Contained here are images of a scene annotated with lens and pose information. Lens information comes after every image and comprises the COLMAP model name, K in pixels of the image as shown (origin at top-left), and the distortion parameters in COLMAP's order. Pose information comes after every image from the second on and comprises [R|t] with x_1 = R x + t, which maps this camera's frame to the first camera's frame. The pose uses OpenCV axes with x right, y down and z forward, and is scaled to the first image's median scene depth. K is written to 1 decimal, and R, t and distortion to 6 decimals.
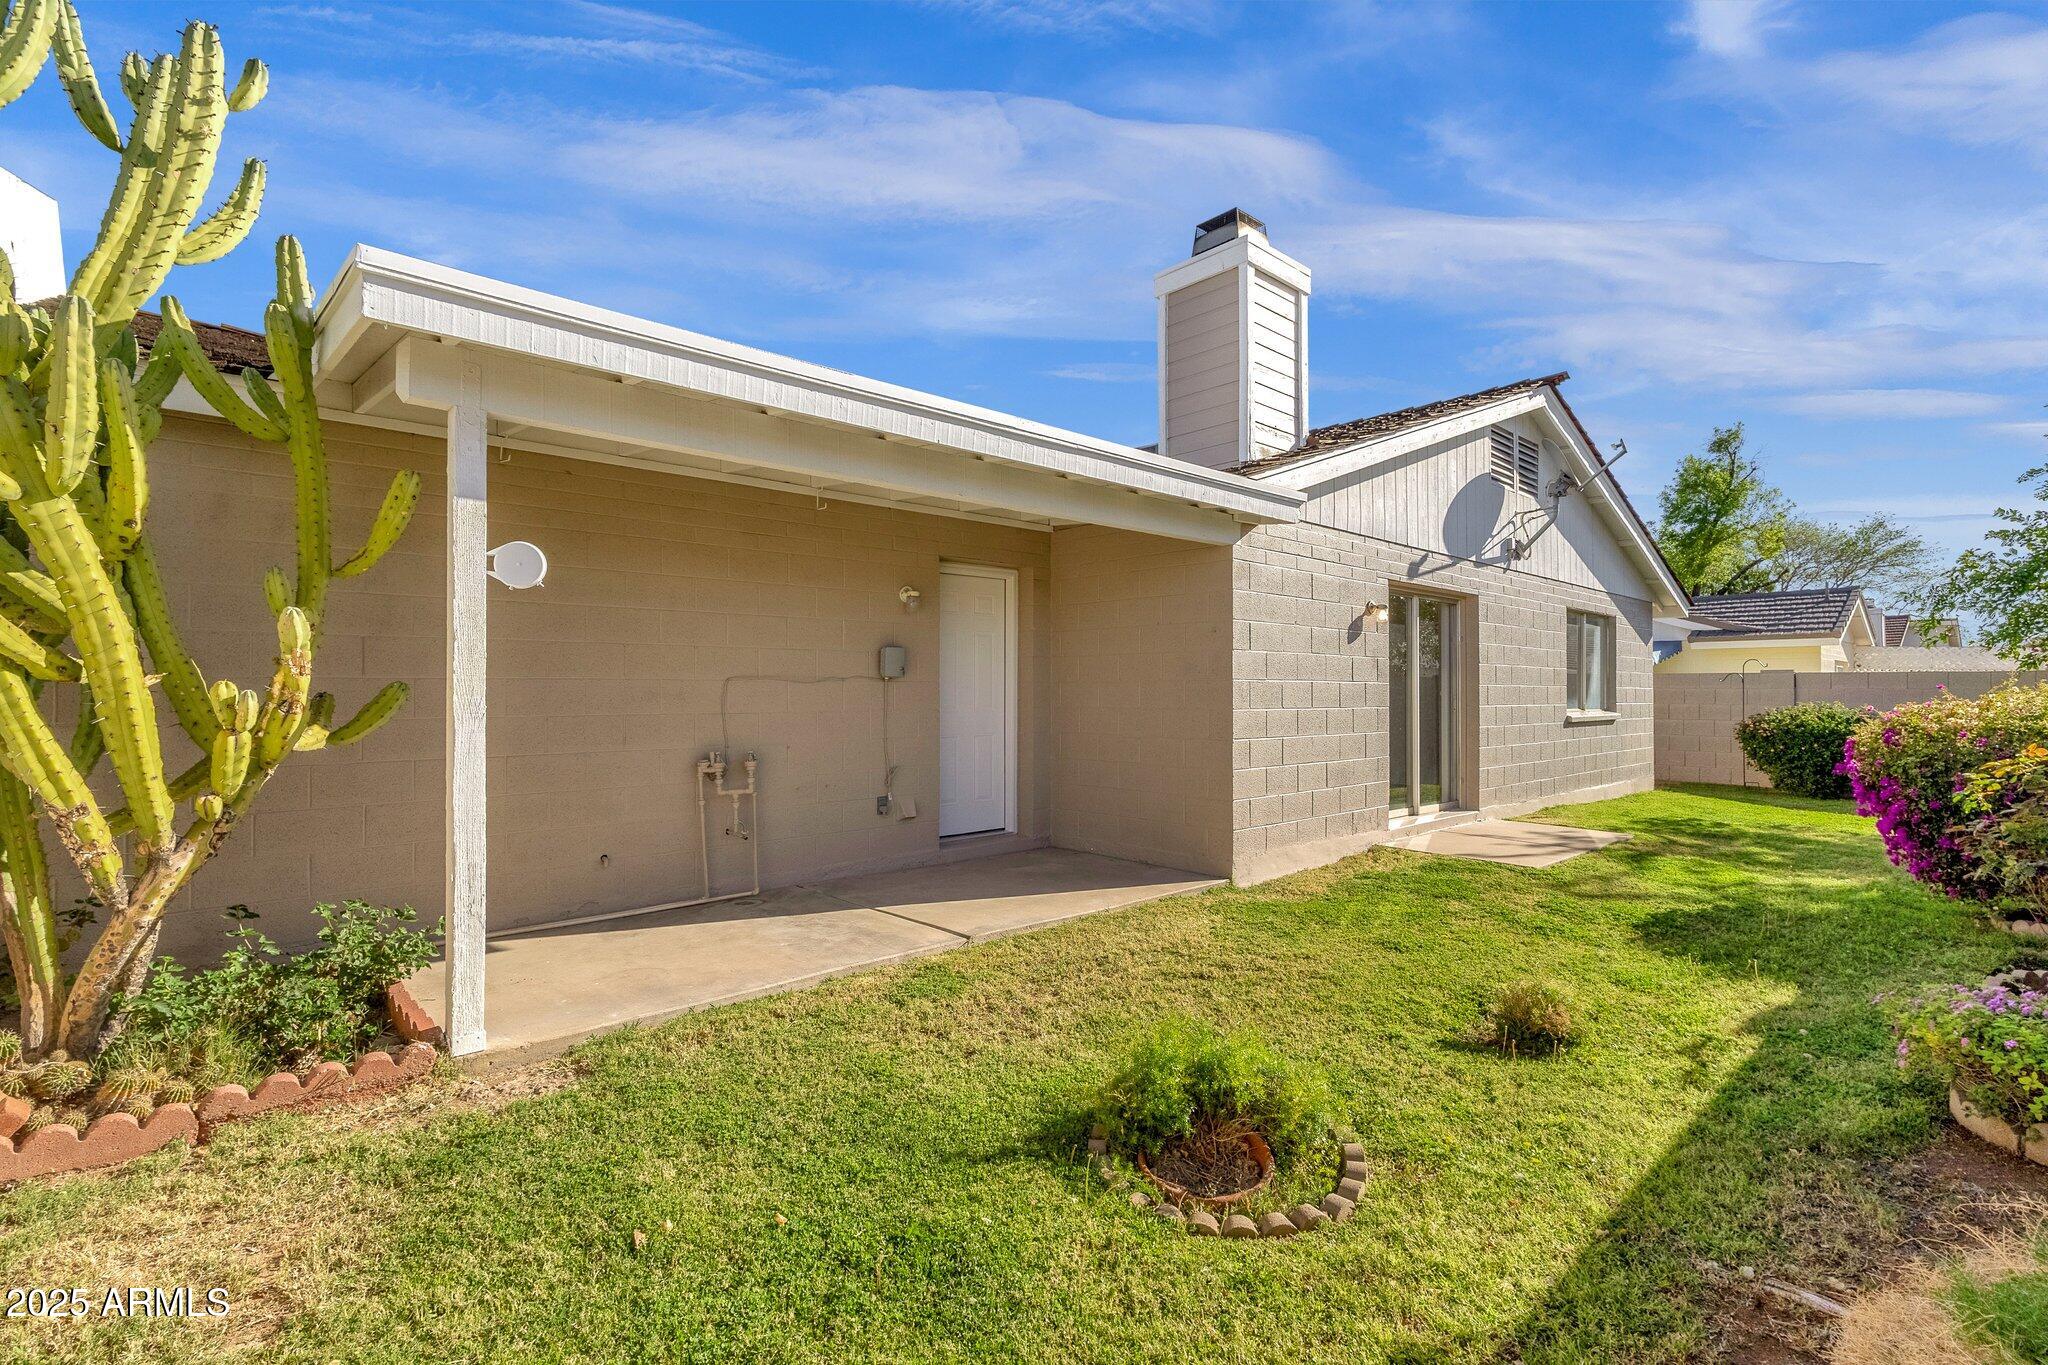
lens RADIAL K [[963.9, 0, 1013.4], [0, 963.9, 681.3], [0, 0, 1]] dist [0.001499, 0.000572]
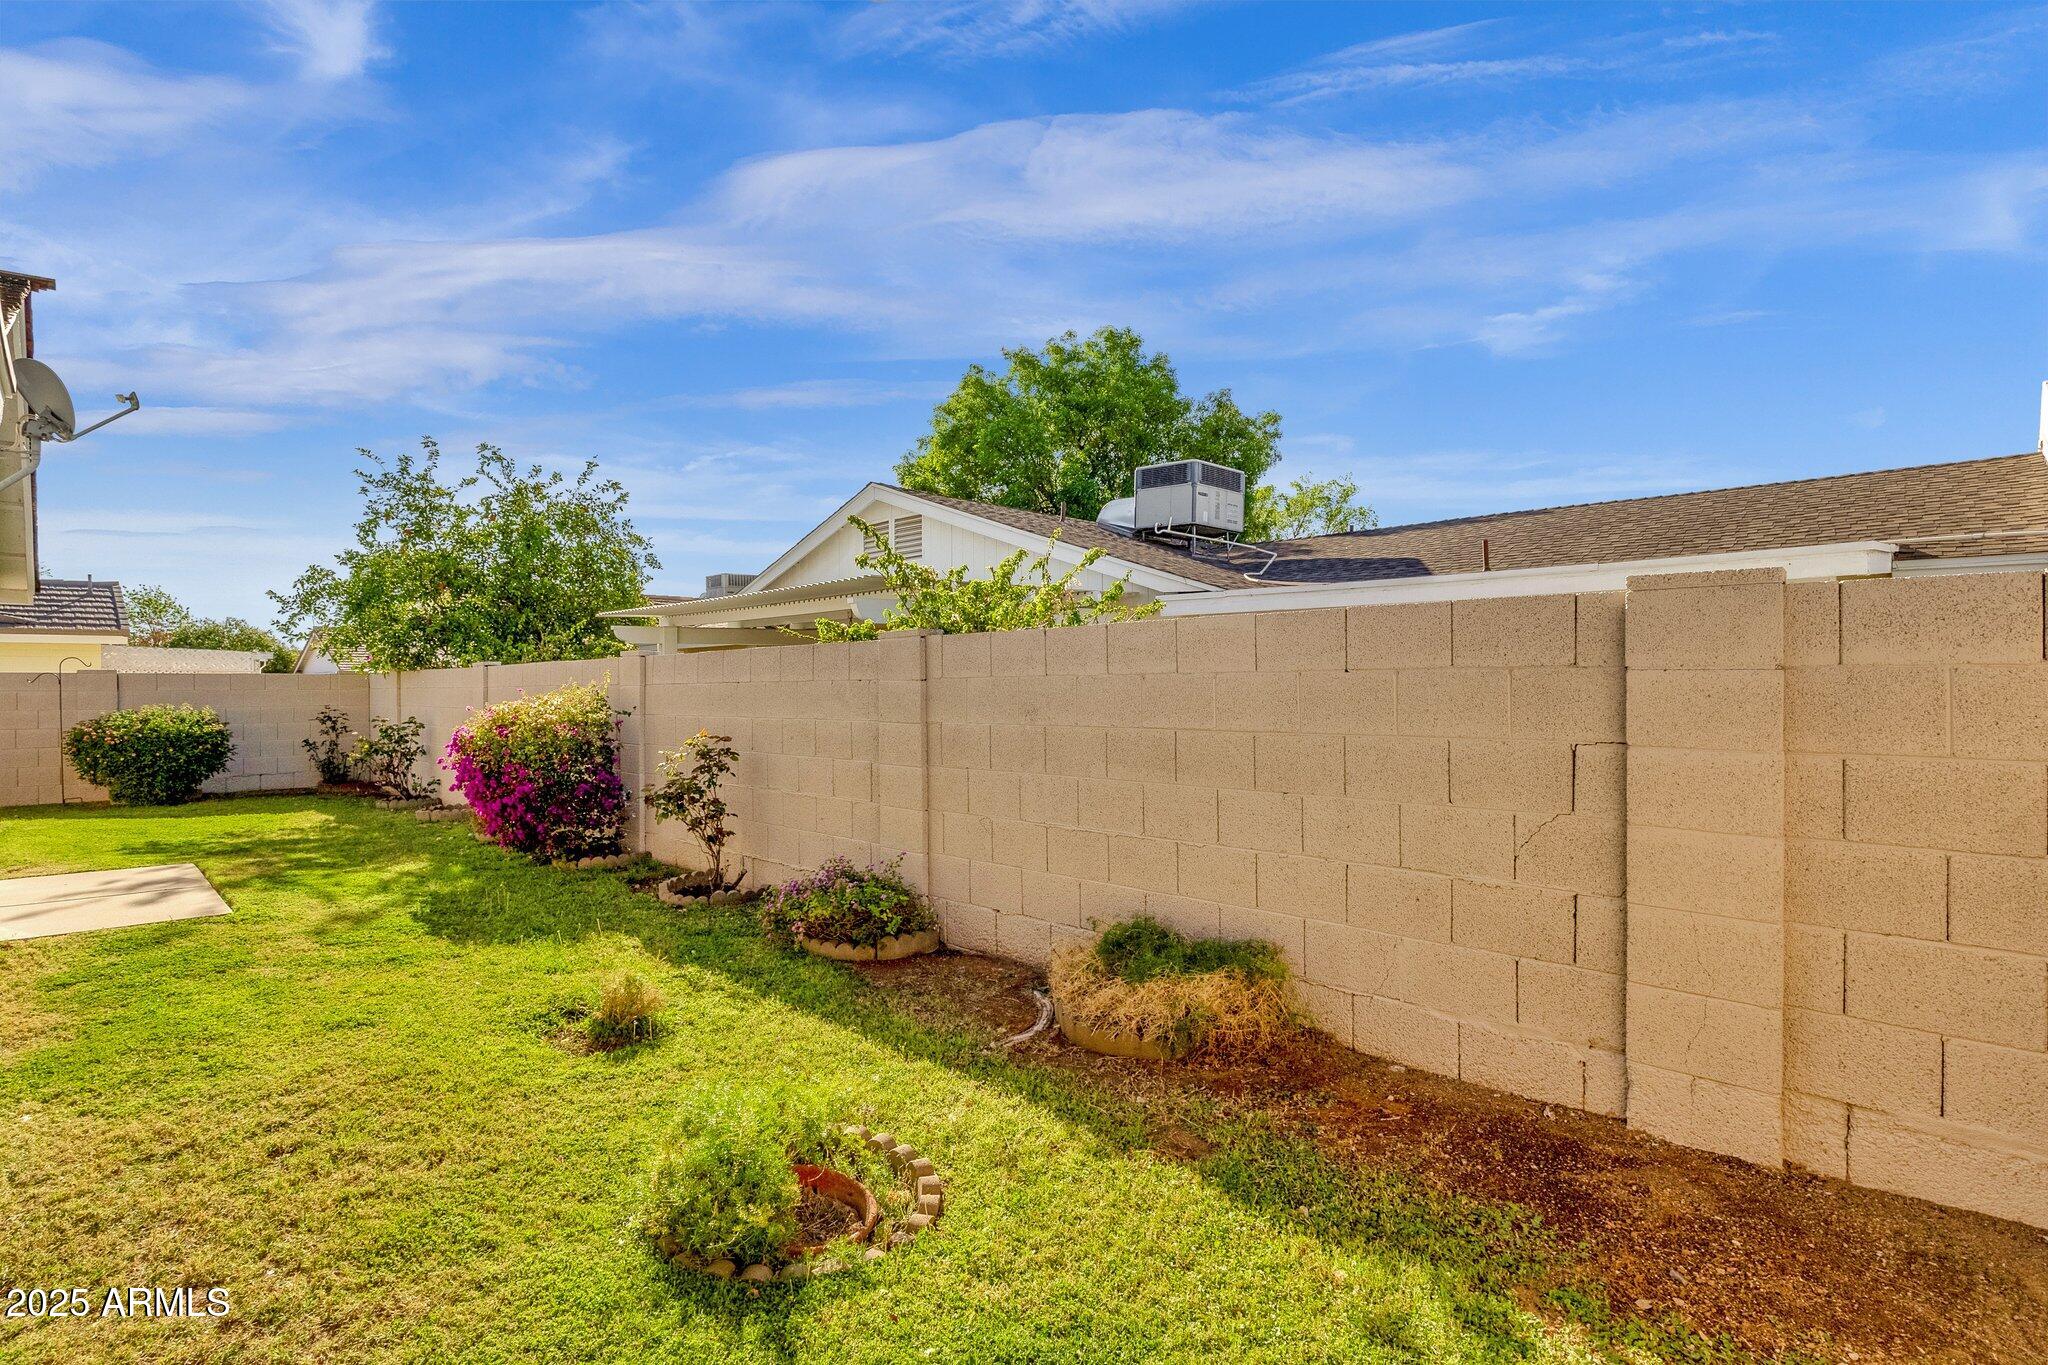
lens RADIAL K [[1000.9, 0, 1019.4], [0, 1000.9, 682.5], [0, 0, 1]] dist [0.002532, 0.000052]
pose [[-0.022304, -0.010113, 0.999700, -0.178882], [0.007173, 0.999921, 0.010275, -0.004099], [-0.999726, 0.007400, -0.022230, 0.191674]]
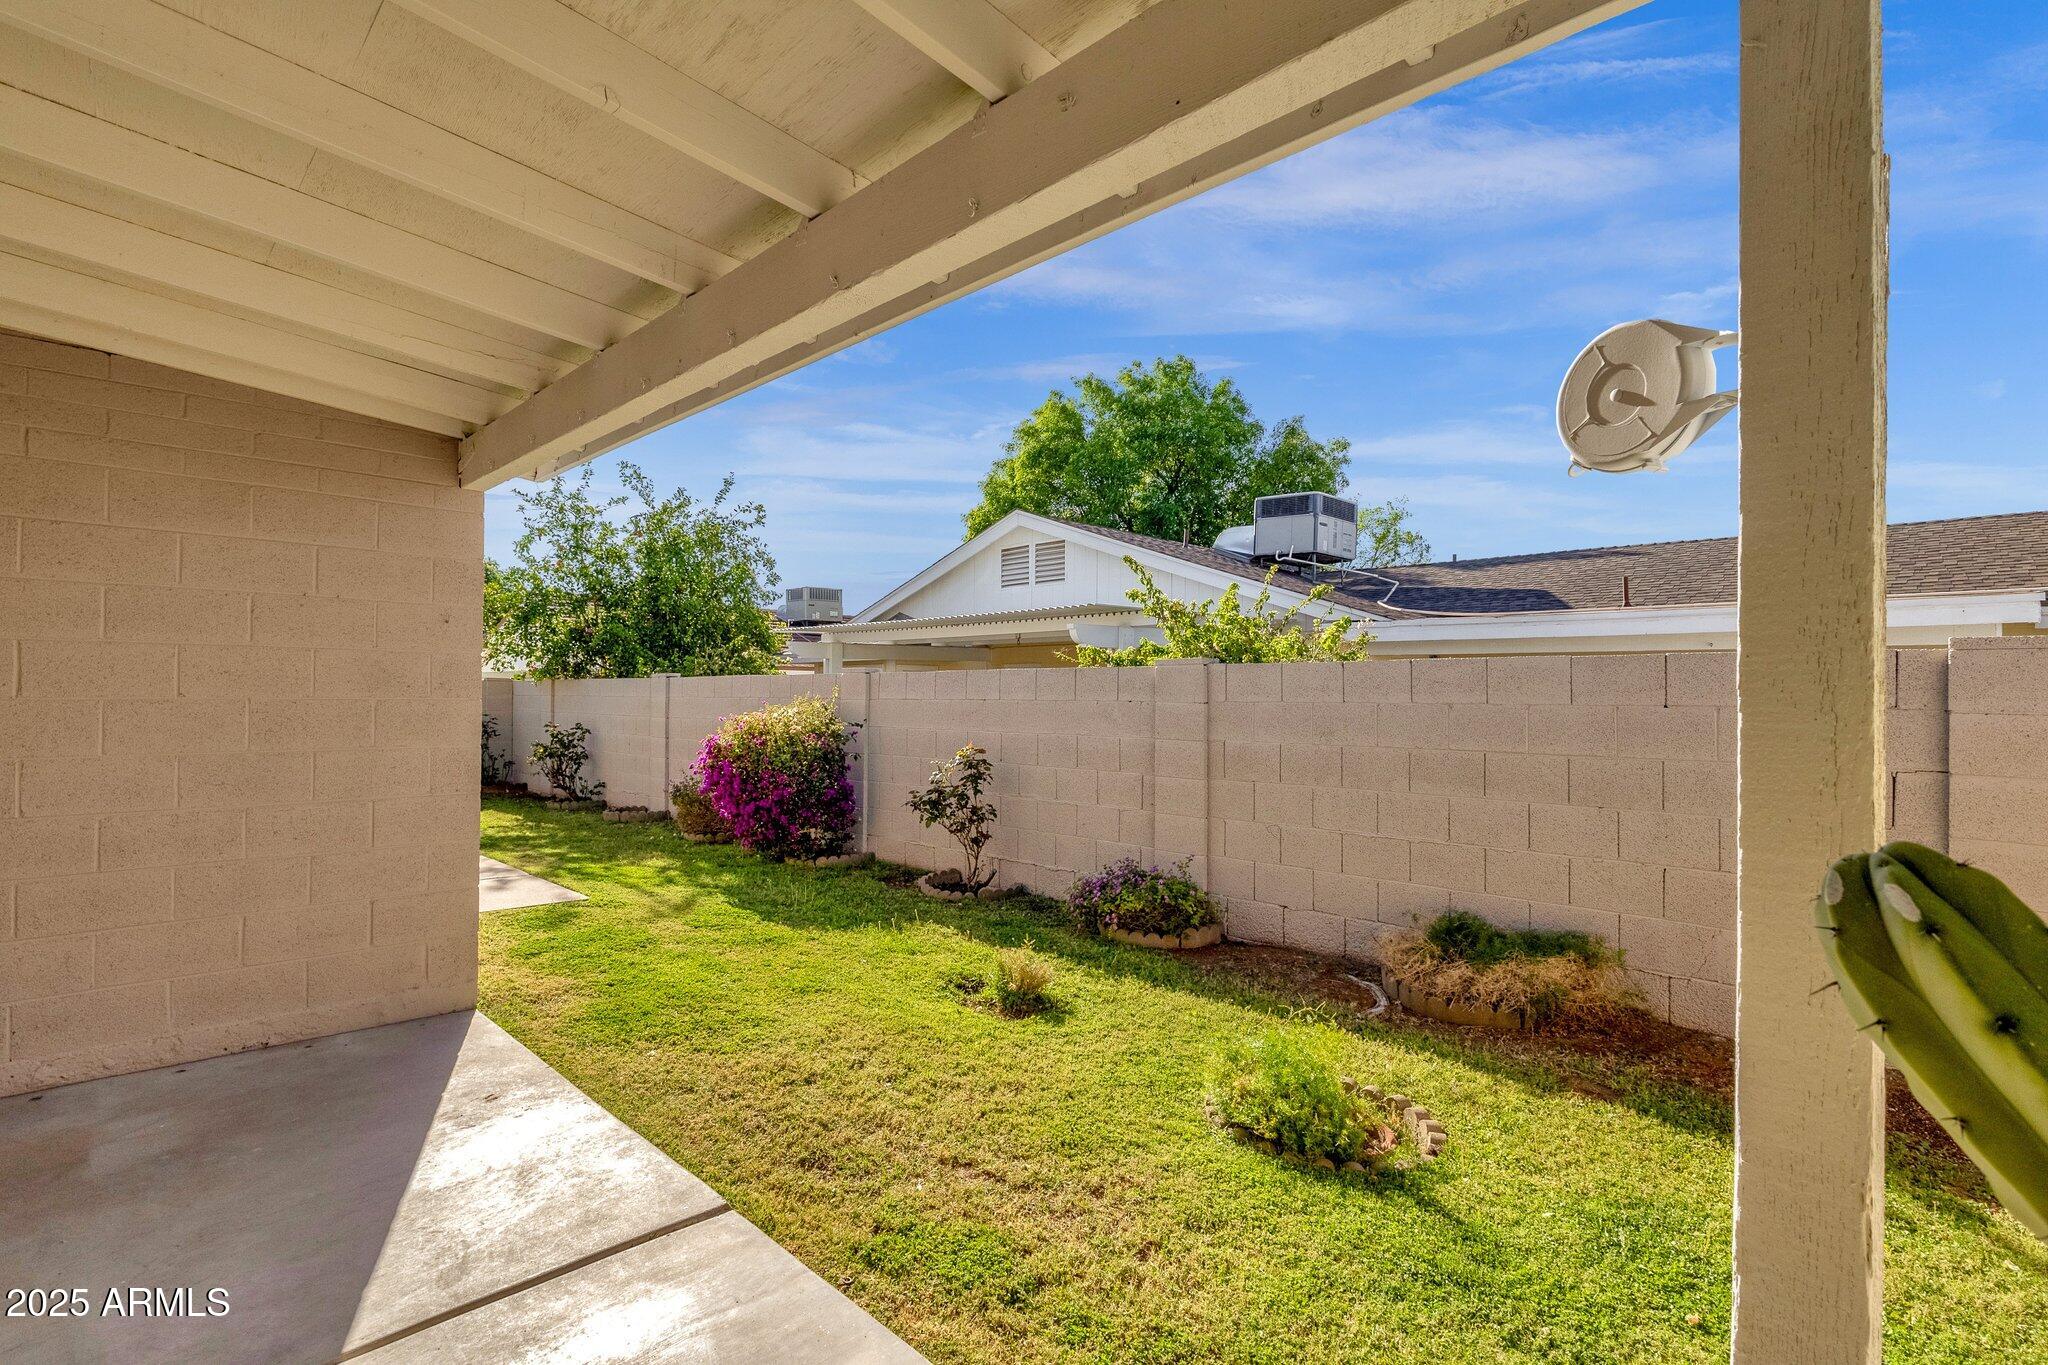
lens RADIAL K [[1000.9, 0, 1019.4], [0, 1000.9, 682.5], [0, 0, 1]] dist [0.002532, 0.000052]
pose [[-0.018559, -0.000135, 0.999828, -0.240450], [-0.007879, 0.999969, -0.000012, -0.011021], [-0.999797, -0.007878, -0.018560, 0.335299]]
